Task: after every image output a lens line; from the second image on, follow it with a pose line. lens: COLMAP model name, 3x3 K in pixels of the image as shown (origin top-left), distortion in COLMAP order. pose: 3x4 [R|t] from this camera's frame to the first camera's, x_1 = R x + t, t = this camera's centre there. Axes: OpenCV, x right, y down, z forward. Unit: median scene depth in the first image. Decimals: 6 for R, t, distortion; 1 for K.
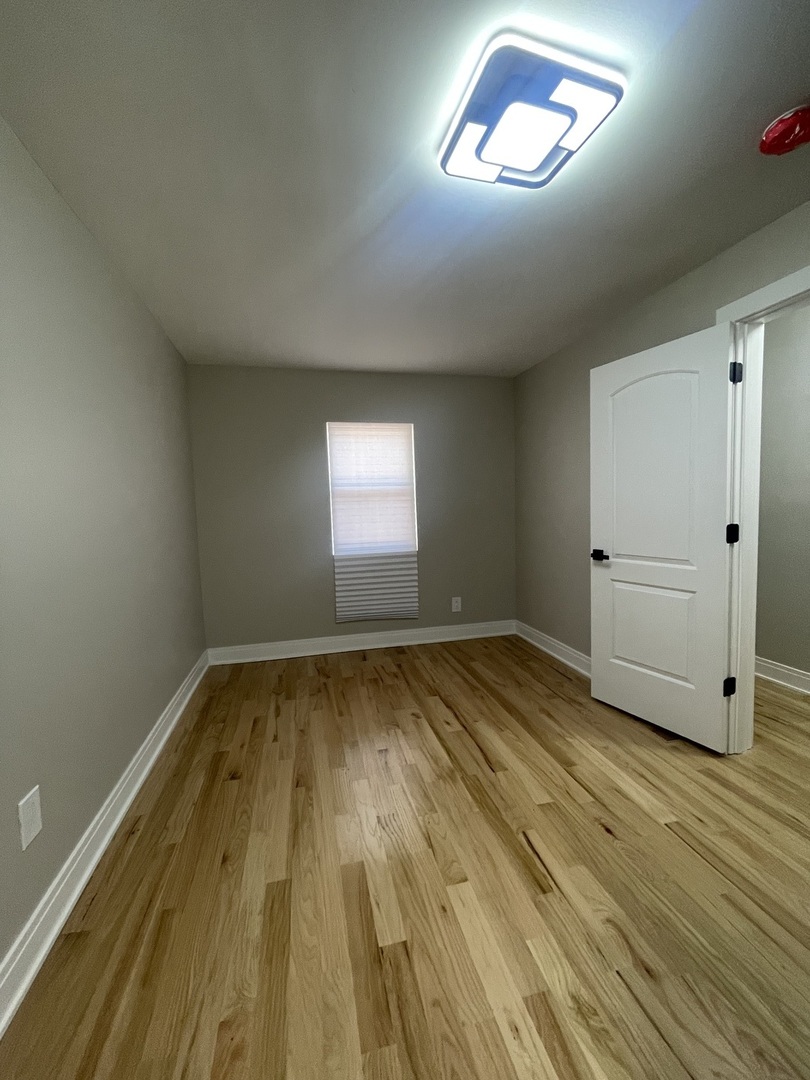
lens RADIAL K [[437.1, 0, 406.9], [0, 437.1, 536.7], [0, 0, 1]] dist [-0.001285, 0.000282]
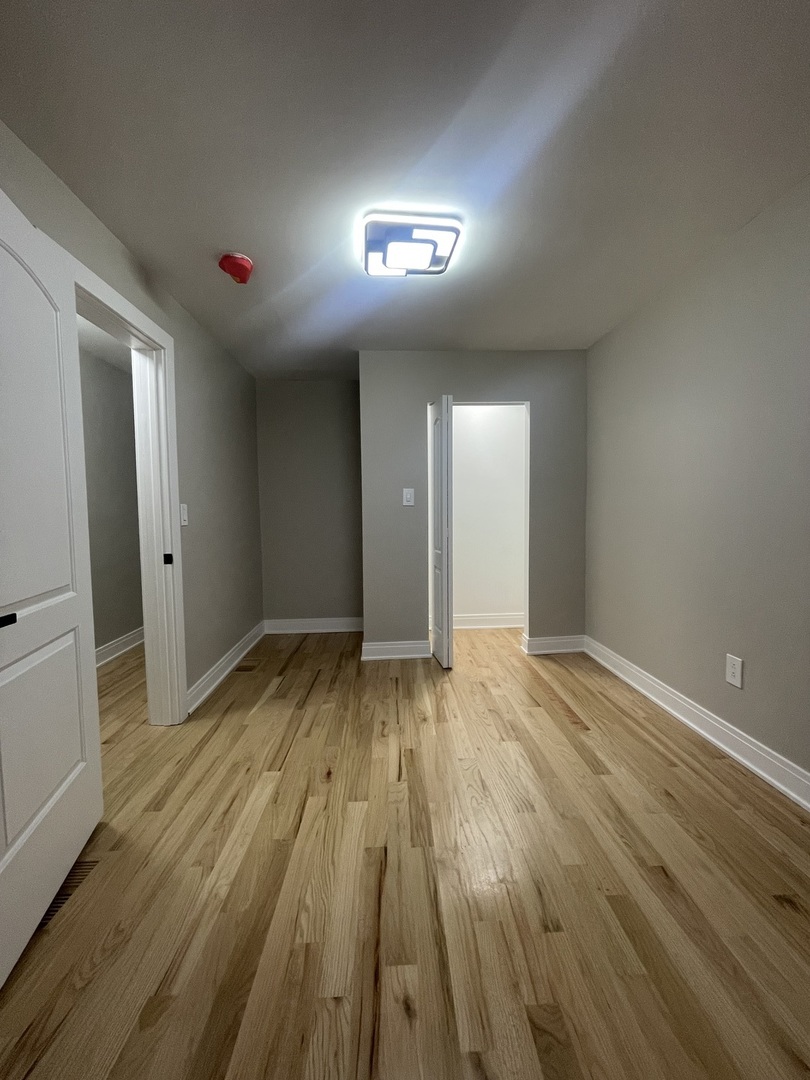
lens RADIAL K [[437.1, 0, 406.9], [0, 437.1, 536.7], [0, 0, 1]] dist [-0.001285, 0.000282]
pose [[-0.978619, 0.031879, 0.203195, -0.005013], [0.056750, 0.991418, 0.117773, -0.080139], [-0.197696, 0.126786, -0.972030, 1.814983]]
